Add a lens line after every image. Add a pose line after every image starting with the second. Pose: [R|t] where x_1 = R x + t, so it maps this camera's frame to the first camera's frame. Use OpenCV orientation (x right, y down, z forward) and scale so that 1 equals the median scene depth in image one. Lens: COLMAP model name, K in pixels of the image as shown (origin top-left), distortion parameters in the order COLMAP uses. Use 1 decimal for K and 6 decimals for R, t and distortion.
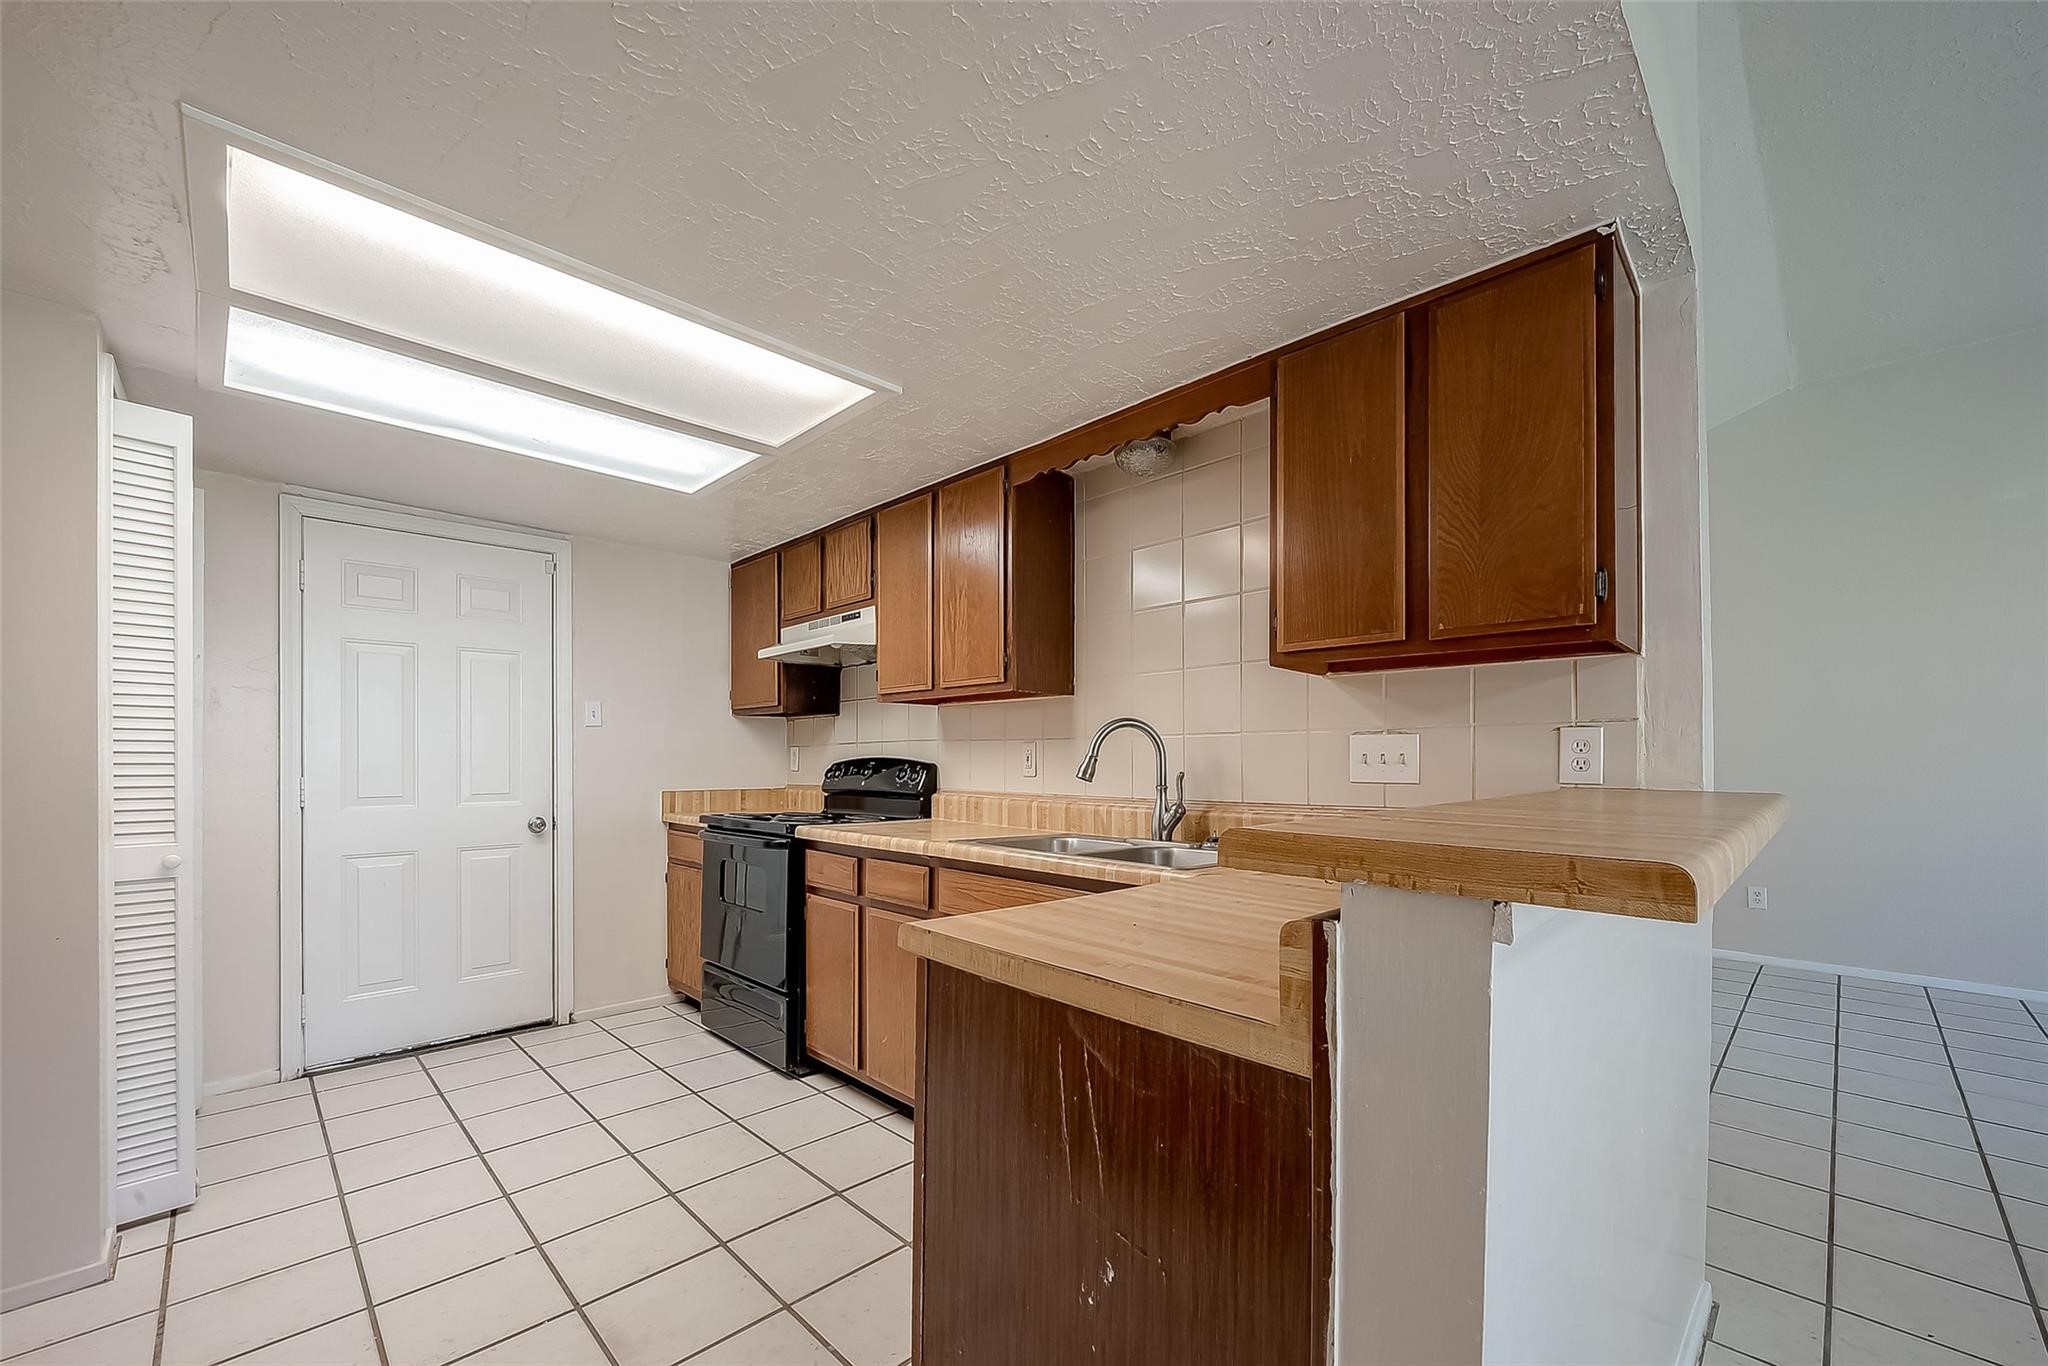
lens RADIAL K [[846.6, 0, 1076.5], [0, 846.6, 755.2], [0, 0, 1]] dist [-0.000861, -0.000570]
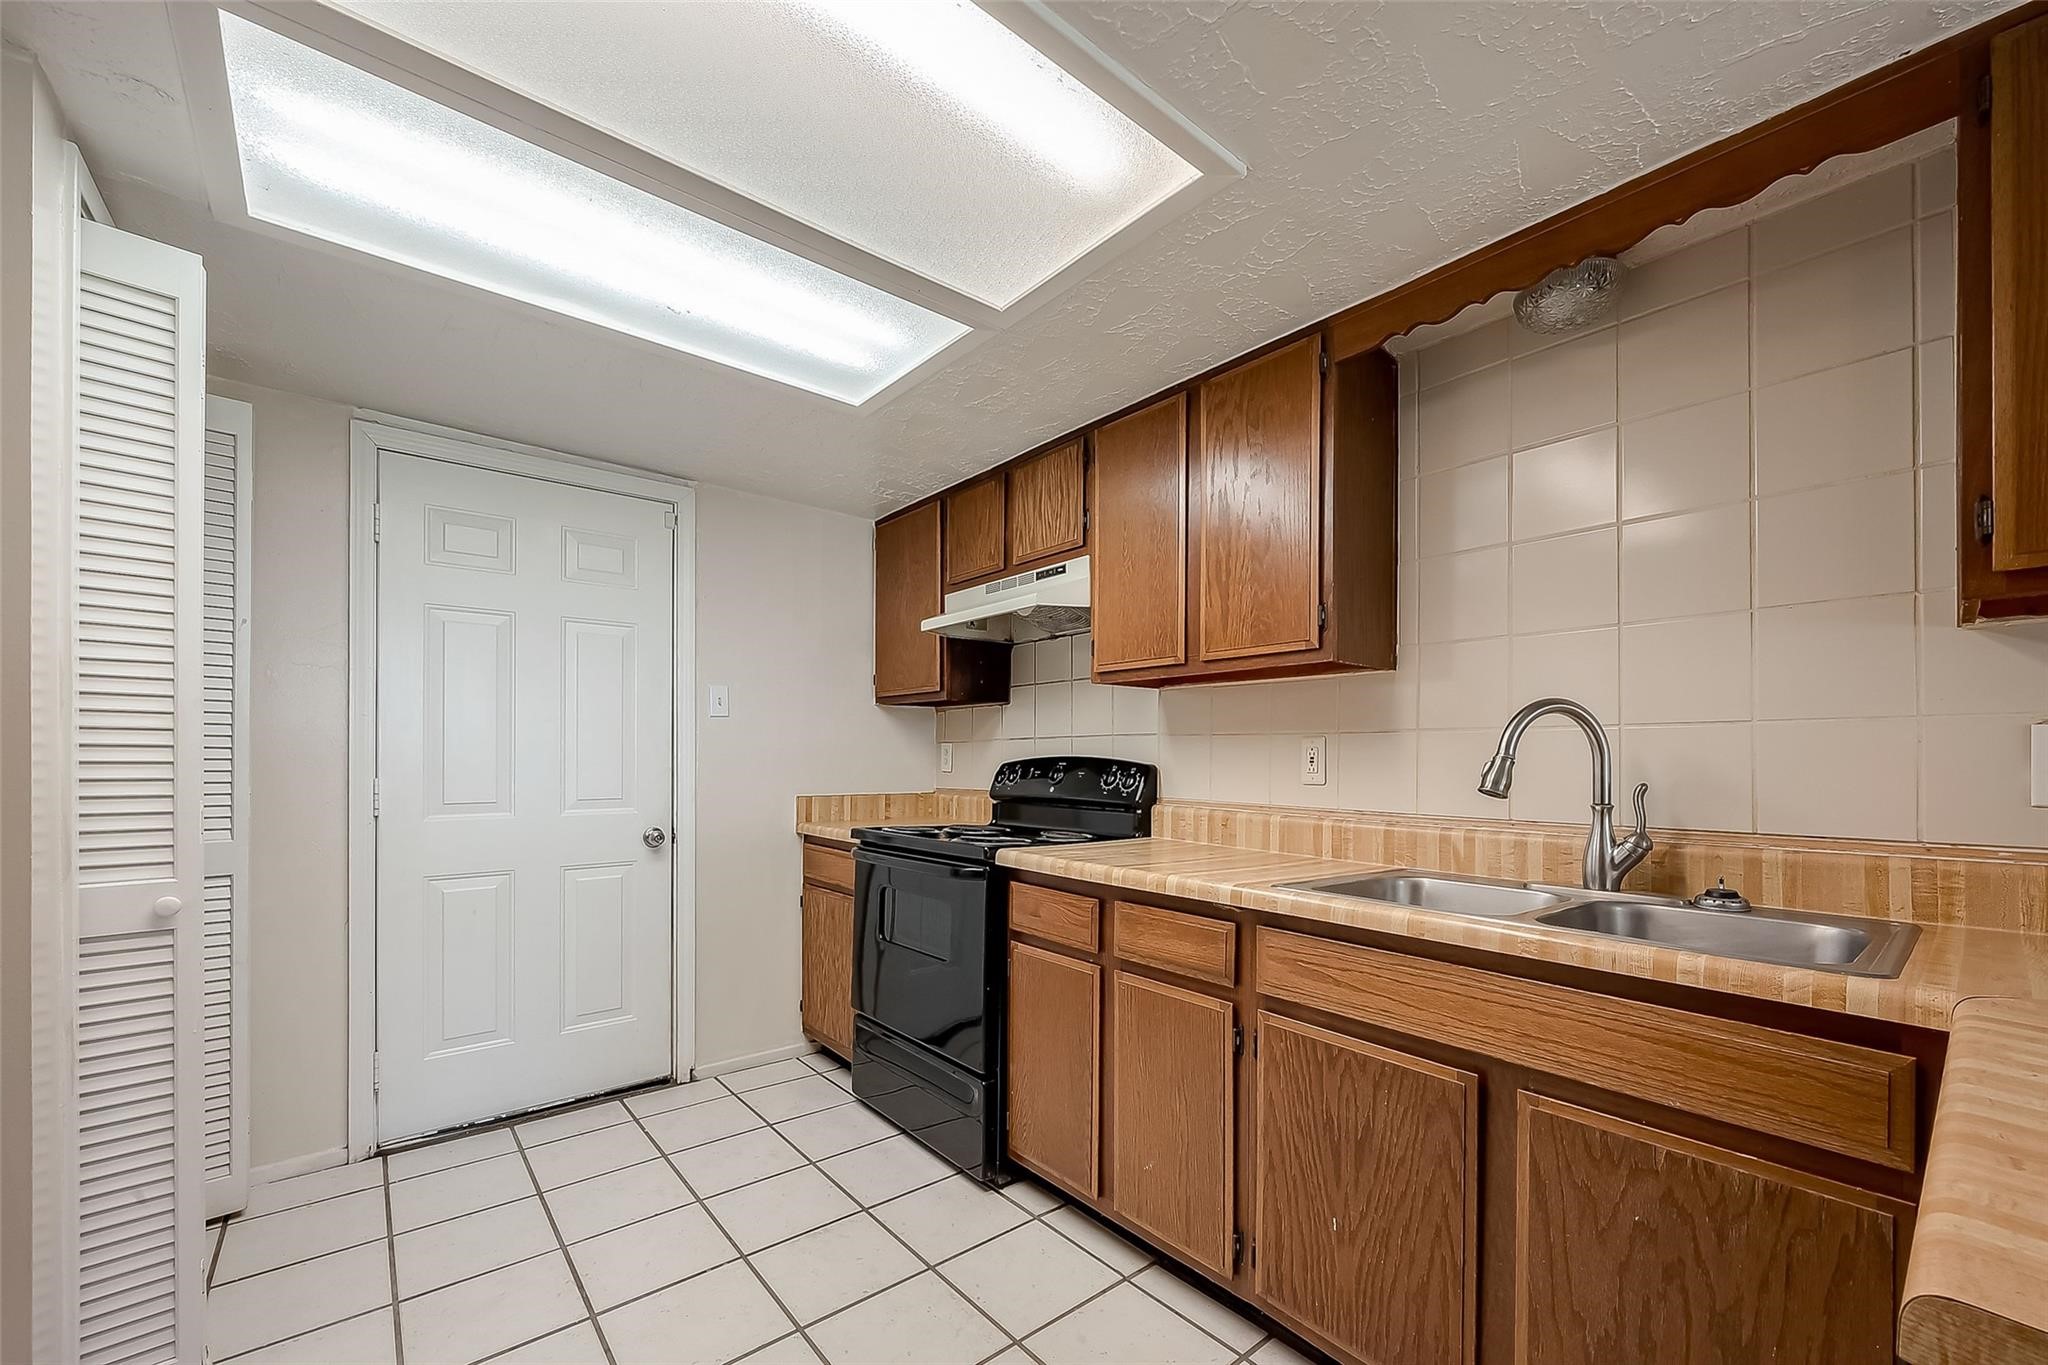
lens RADIAL K [[846.6, 0, 1076.5], [0, 846.6, 754.7], [0, 0, 1]] dist [-0.000861, -0.000570]
pose [[0.996802, 0.005280, -0.079737, -0.192849], [-0.005162, 0.999985, 0.001690, -0.000495], [0.079745, -0.001273, 0.996815, 0.254872]]
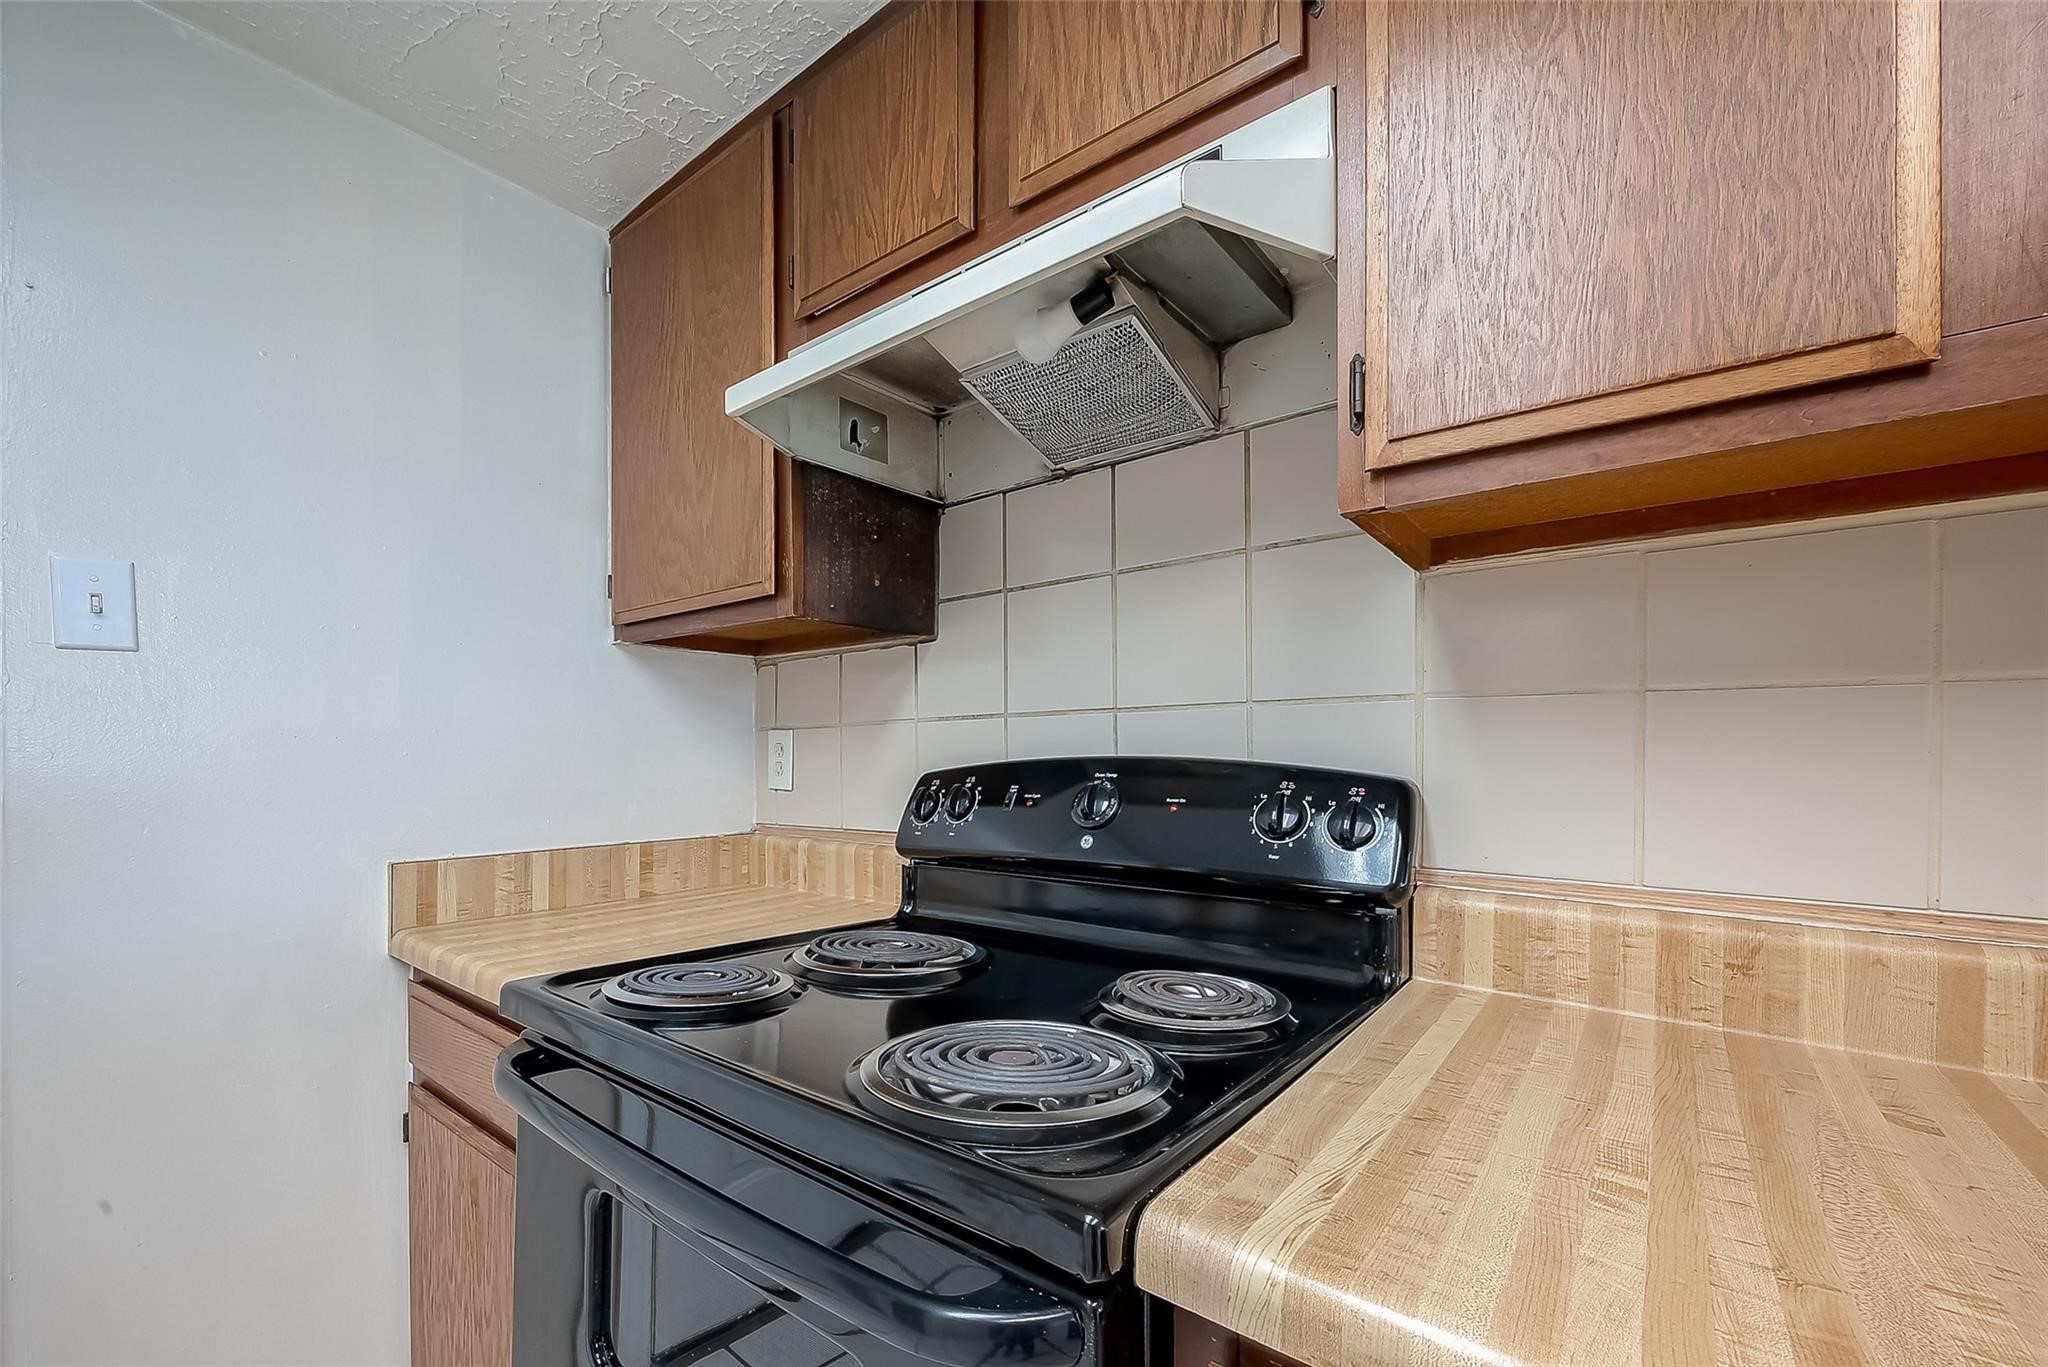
lens RADIAL K [[846.6, 0, 1076.5], [0, 846.6, 755.7], [0, 0, 1]] dist [-0.000861, -0.000570]
pose [[0.990201, -0.002267, 0.139634, -0.344258], [0.001465, 0.999982, 0.005846, 0.000239], [-0.139645, -0.005584, 0.990186, 0.805385]]
